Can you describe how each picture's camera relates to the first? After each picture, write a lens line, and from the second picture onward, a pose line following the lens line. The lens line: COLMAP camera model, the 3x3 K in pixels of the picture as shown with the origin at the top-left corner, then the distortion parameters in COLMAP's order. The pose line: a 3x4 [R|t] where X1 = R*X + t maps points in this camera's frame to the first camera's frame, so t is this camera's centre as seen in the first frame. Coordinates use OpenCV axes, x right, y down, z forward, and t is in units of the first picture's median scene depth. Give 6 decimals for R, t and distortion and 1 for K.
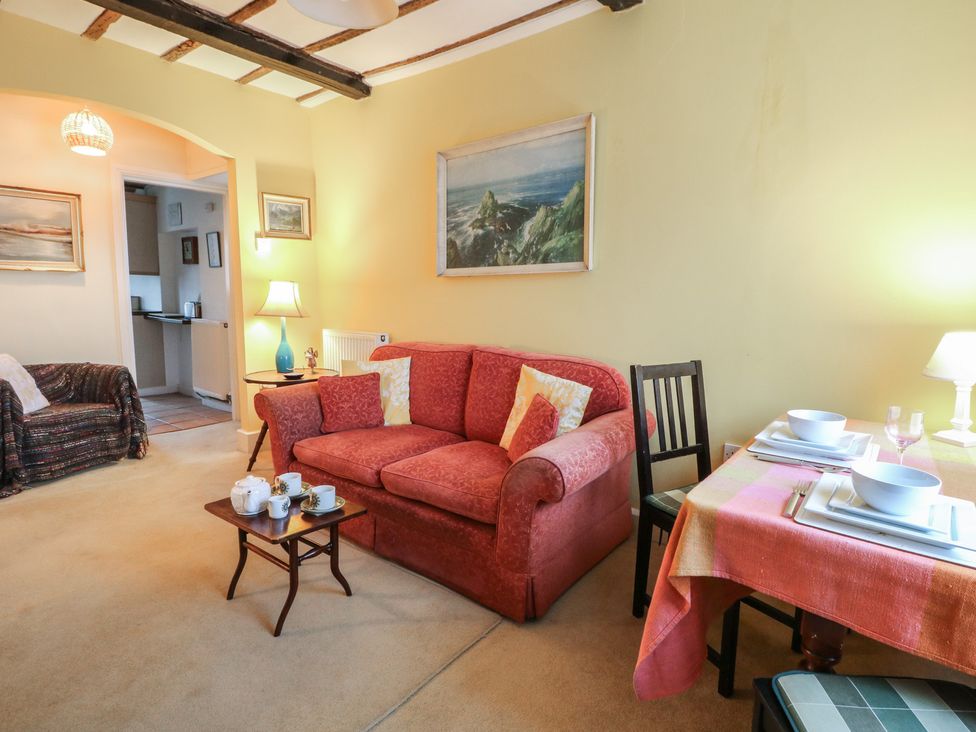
lens RADIAL K [[535.1, 0, 489.7], [0, 535.1, 381.1], [0, 0, 1]] dist [0.001403, -0.013462]
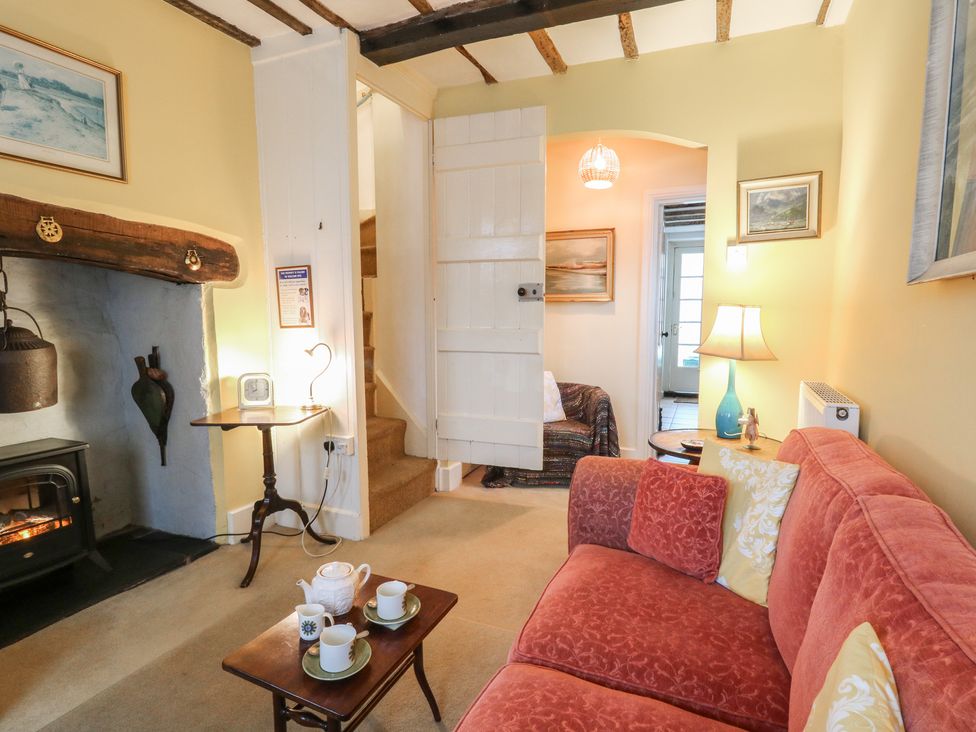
lens RADIAL K [[511.8, 0, 500.0], [0, 511.8, 363.6], [0, 0, 1]] dist [0.001952, -0.014526]
pose [[0.261138, 0.080307, -0.961955, 0.195110], [-0.149404, 0.987887, 0.041914, -0.111782], [0.953669, 0.132775, 0.269973, 0.641748]]
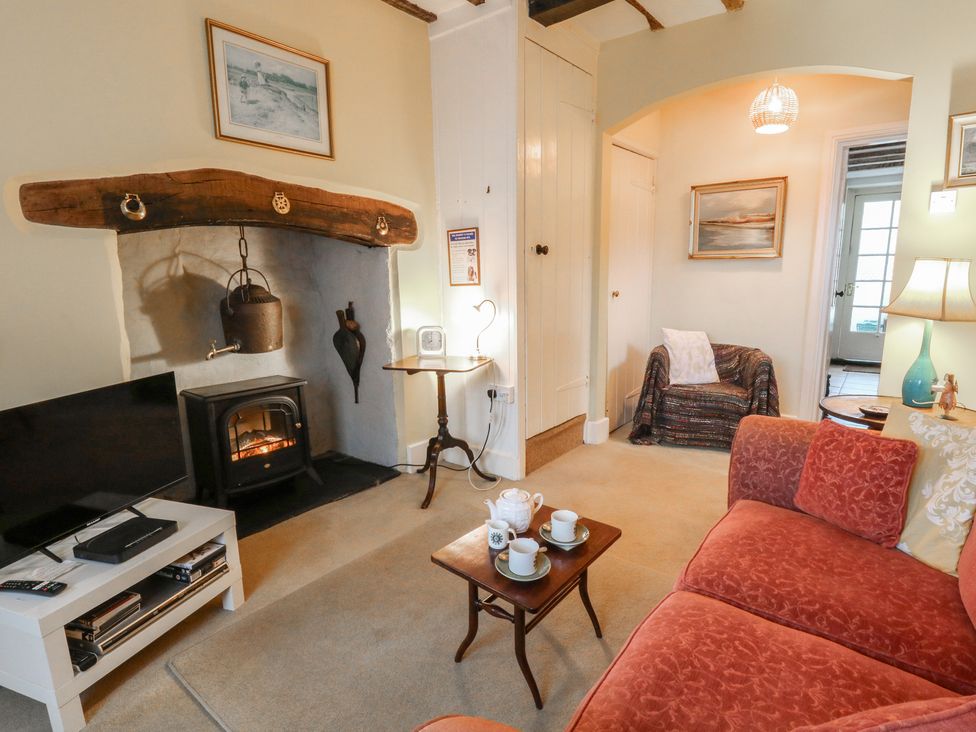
lens RADIAL K [[511.8, 0, 500.0], [0, 511.8, 363.6], [0, 0, 1]] dist [0.001952, -0.014526]
pose [[0.004437, 0.157718, -0.987474, 0.230927], [-0.150773, 0.976301, 0.155256, -0.099861], [0.988558, 0.148196, 0.028111, 0.598317]]
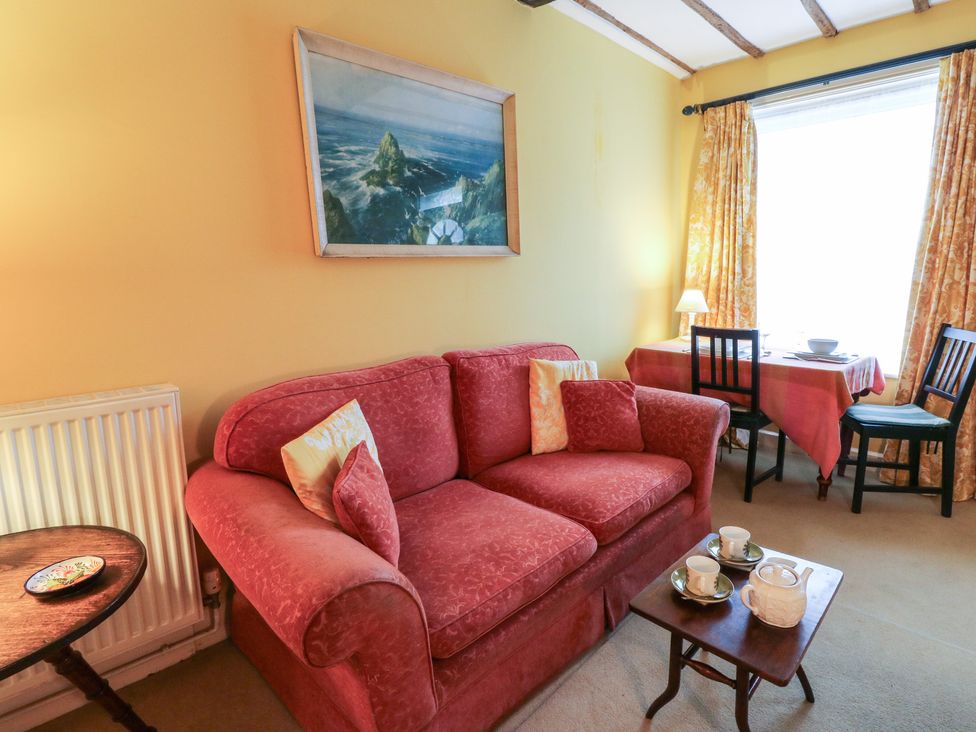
lens RADIAL K [[511.8, 0, 500.0], [0, 511.8, 363.6], [0, 0, 1]] dist [0.001952, -0.014526]
pose [[0.120601, -0.182256, 0.975827, -0.652814], [0.171909, 0.971984, 0.160292, -0.143306], [-0.977703, 0.148422, 0.148554, 0.774829]]
